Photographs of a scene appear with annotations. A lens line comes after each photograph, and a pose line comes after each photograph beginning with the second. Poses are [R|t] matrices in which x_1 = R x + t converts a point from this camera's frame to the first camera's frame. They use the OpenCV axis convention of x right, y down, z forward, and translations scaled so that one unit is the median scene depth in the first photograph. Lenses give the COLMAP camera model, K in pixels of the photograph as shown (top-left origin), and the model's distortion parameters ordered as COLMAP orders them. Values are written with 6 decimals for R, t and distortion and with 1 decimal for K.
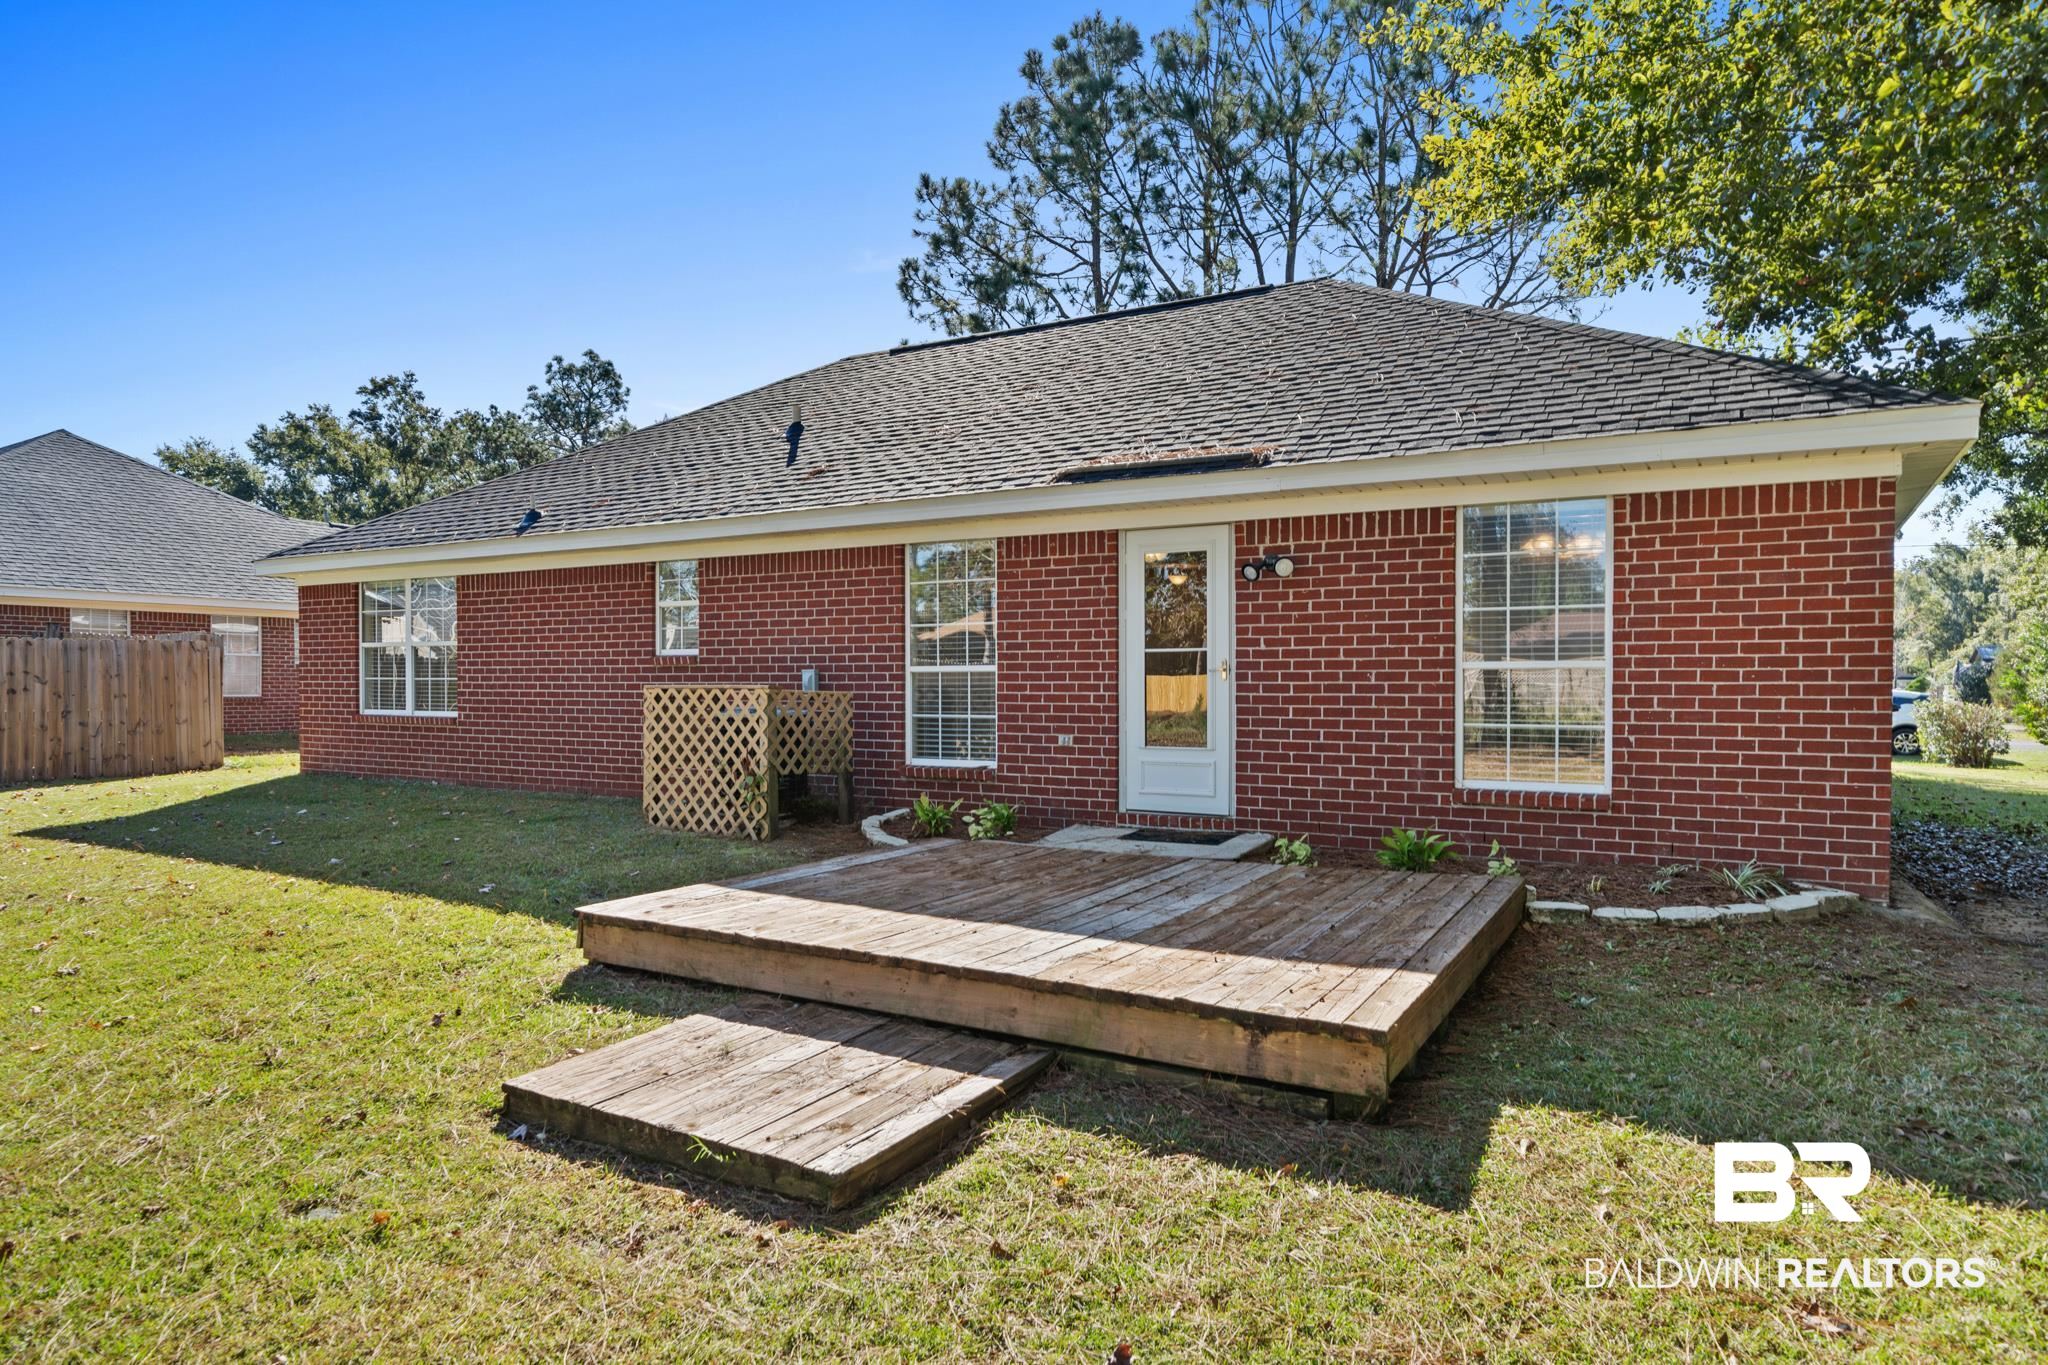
lens RADIAL K [[1238.7, 0, 1023.7], [0, 1238.7, 685.9], [0, 0, 1]] dist [-0.032915, 0.000059]
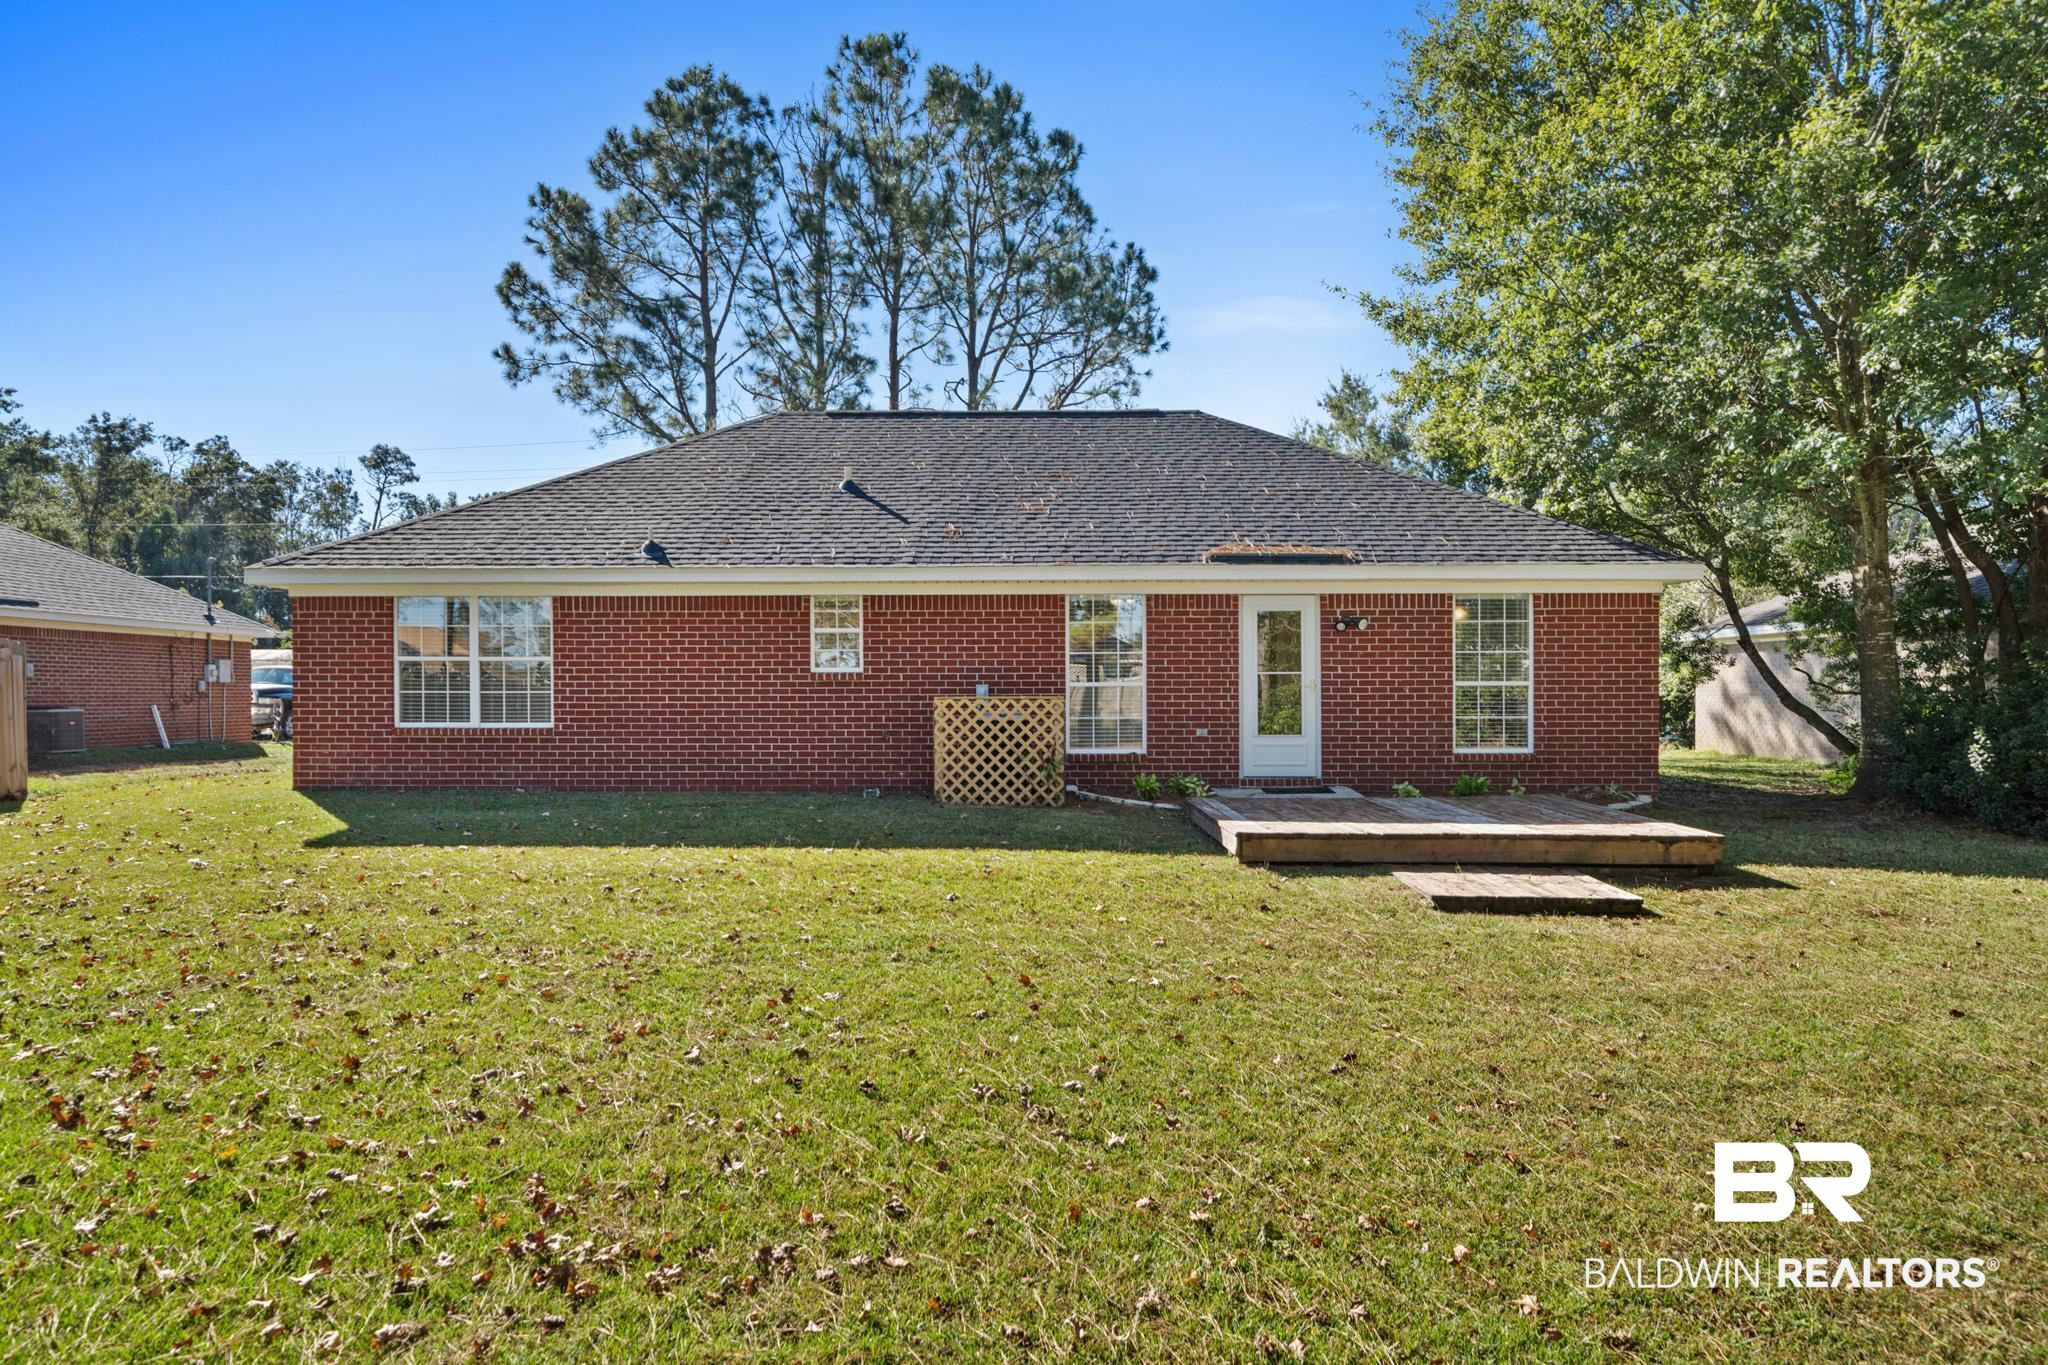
lens RADIAL K [[1238.7, 0, 1017.1], [0, 1238.7, 680.7], [0, 0, 1]] dist [-0.032915, 0.000059]
pose [[0.868494, 0.002452, 0.495694, -0.917390], [0.003699, 0.999928, -0.011428, -0.002512], [-0.495686, 0.011758, 0.868422, -0.192686]]
